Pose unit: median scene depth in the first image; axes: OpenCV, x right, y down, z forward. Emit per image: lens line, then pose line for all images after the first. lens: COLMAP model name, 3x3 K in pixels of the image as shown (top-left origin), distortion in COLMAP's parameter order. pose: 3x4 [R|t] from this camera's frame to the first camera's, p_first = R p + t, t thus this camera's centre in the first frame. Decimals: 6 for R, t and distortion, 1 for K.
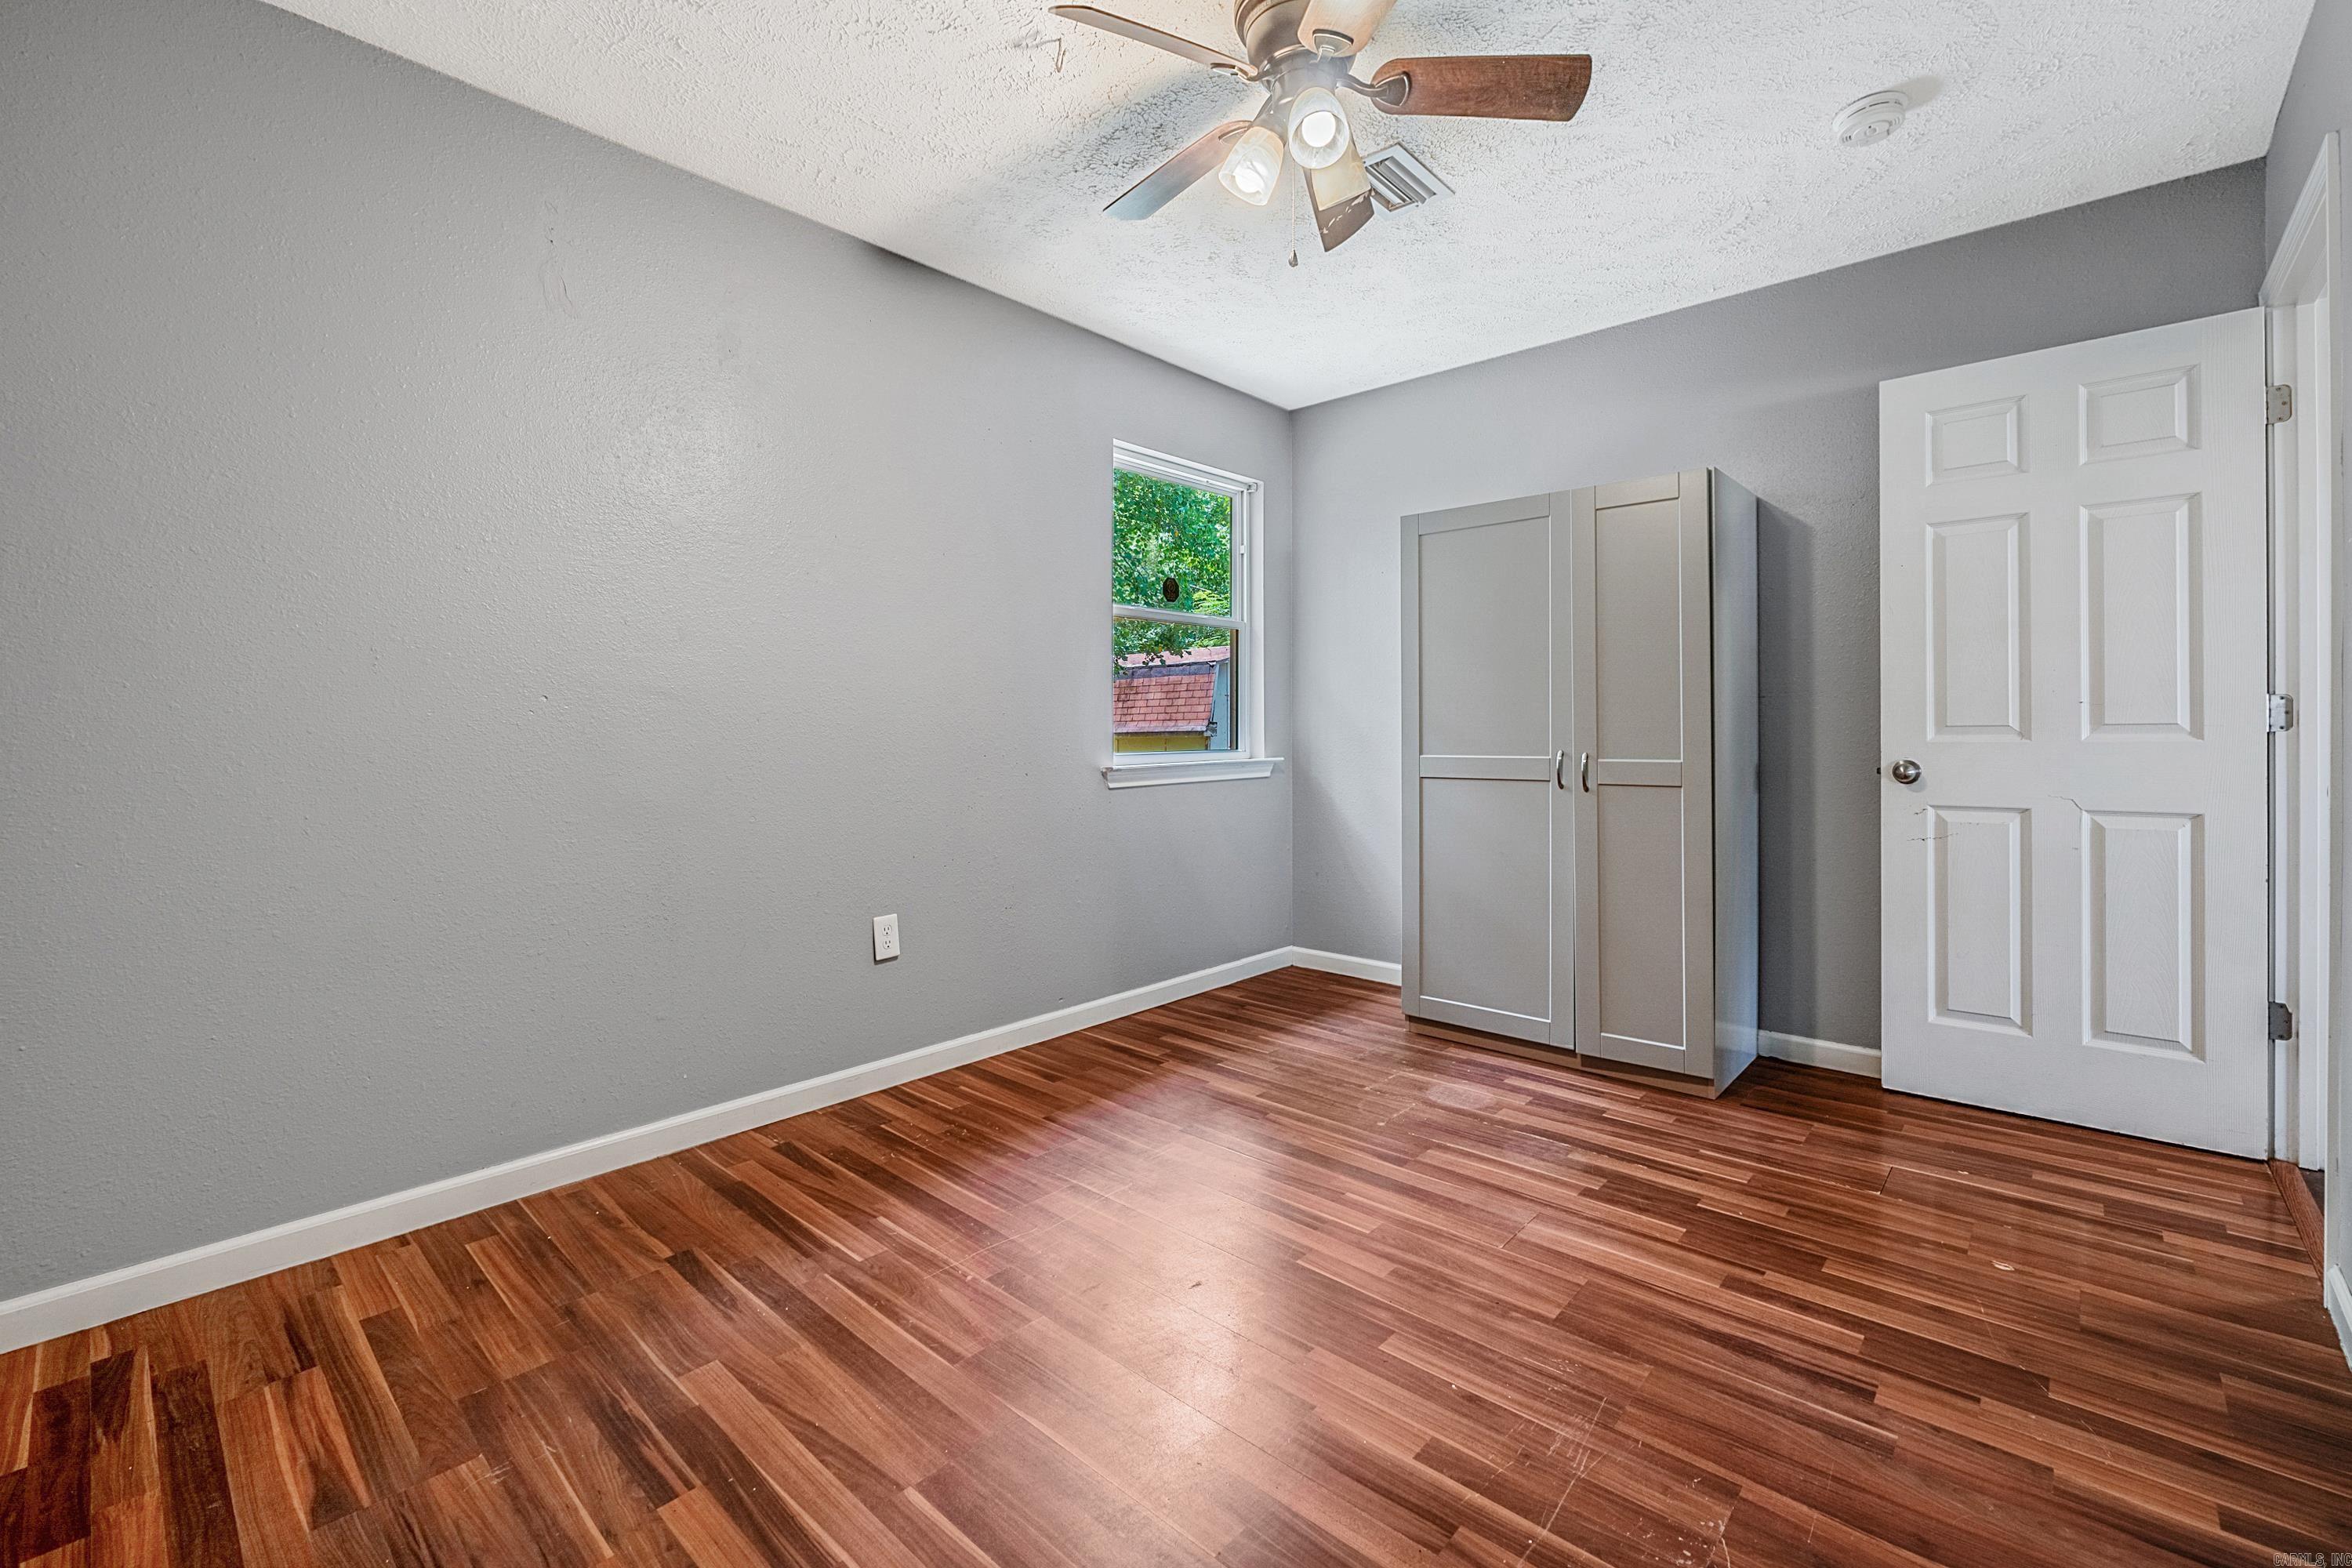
lens RADIAL K [[1004.5, 0, 1178.0], [0, 1004.5, 736.3], [0, 0, 1]] dist [-0.008703, -0.000274]
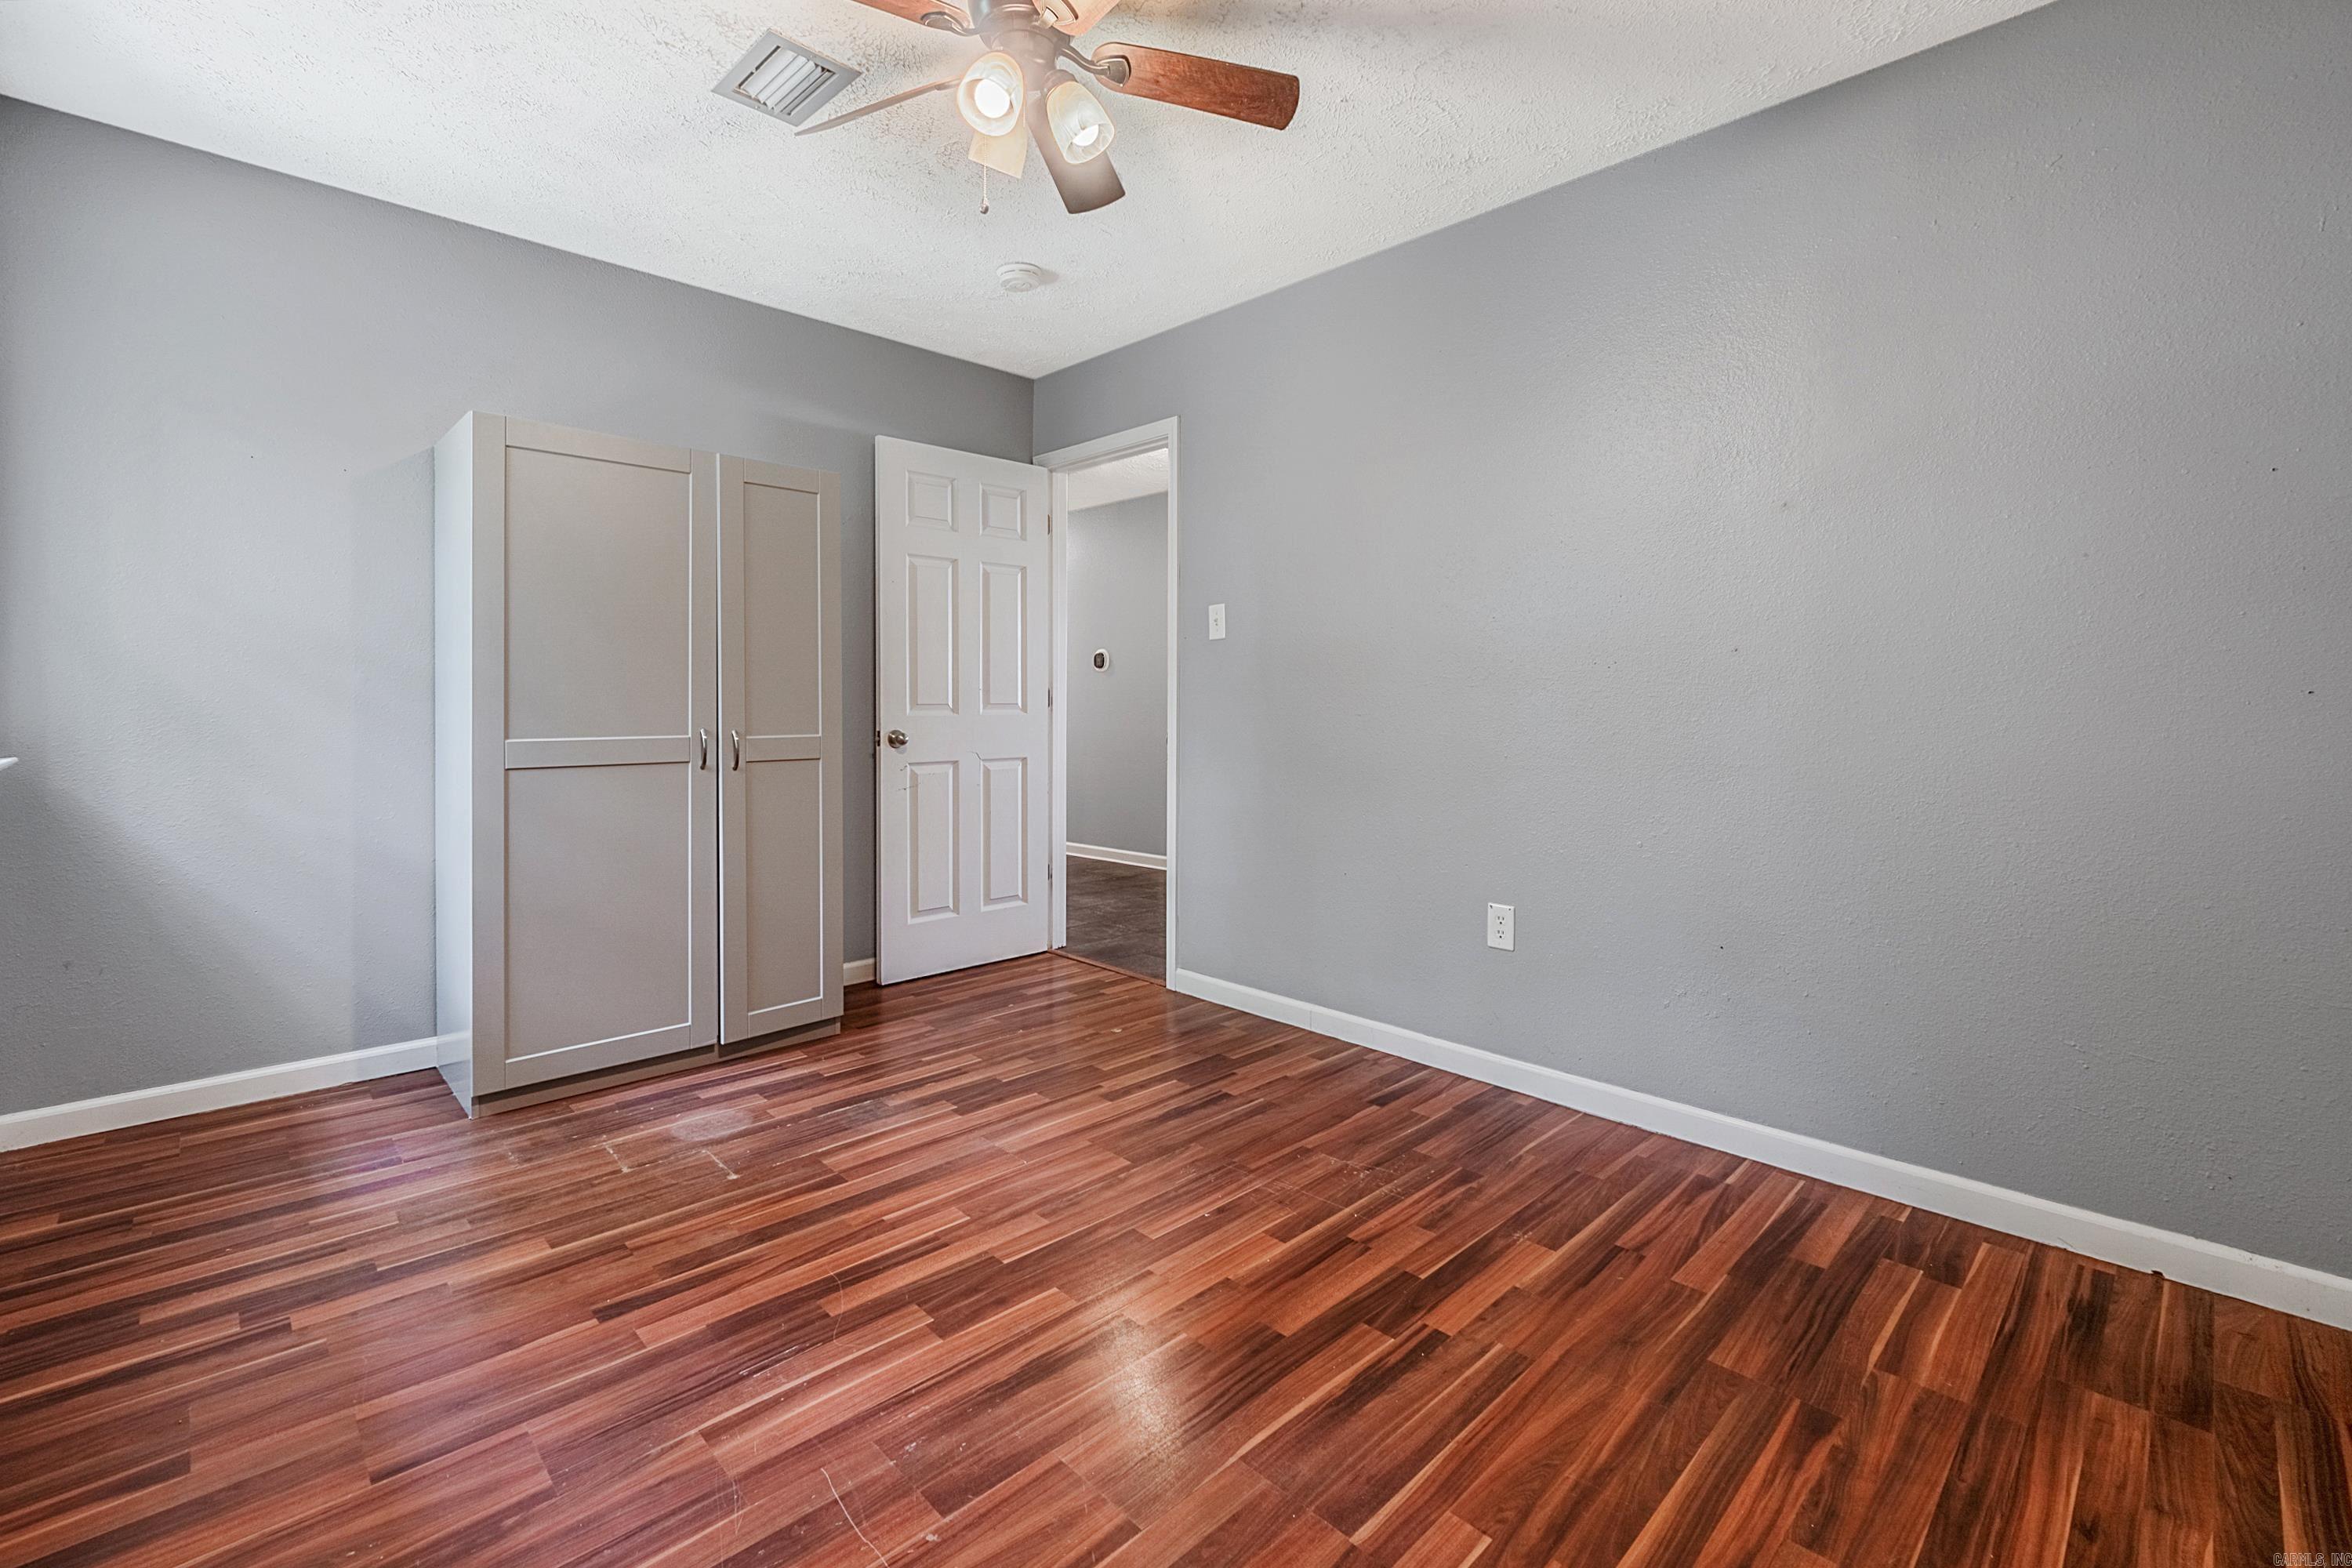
lens RADIAL K [[1024.4, 0, 1190.6], [0, 1024.4, 709.6], [0, 0, 1]] dist [-0.010472, 0.000354]
pose [[0.044138, -0.001468, 0.999024, -0.771402], [0.004013, 0.999991, 0.001293, -0.003940], [-0.999017, 0.003952, 0.044144, 0.708748]]
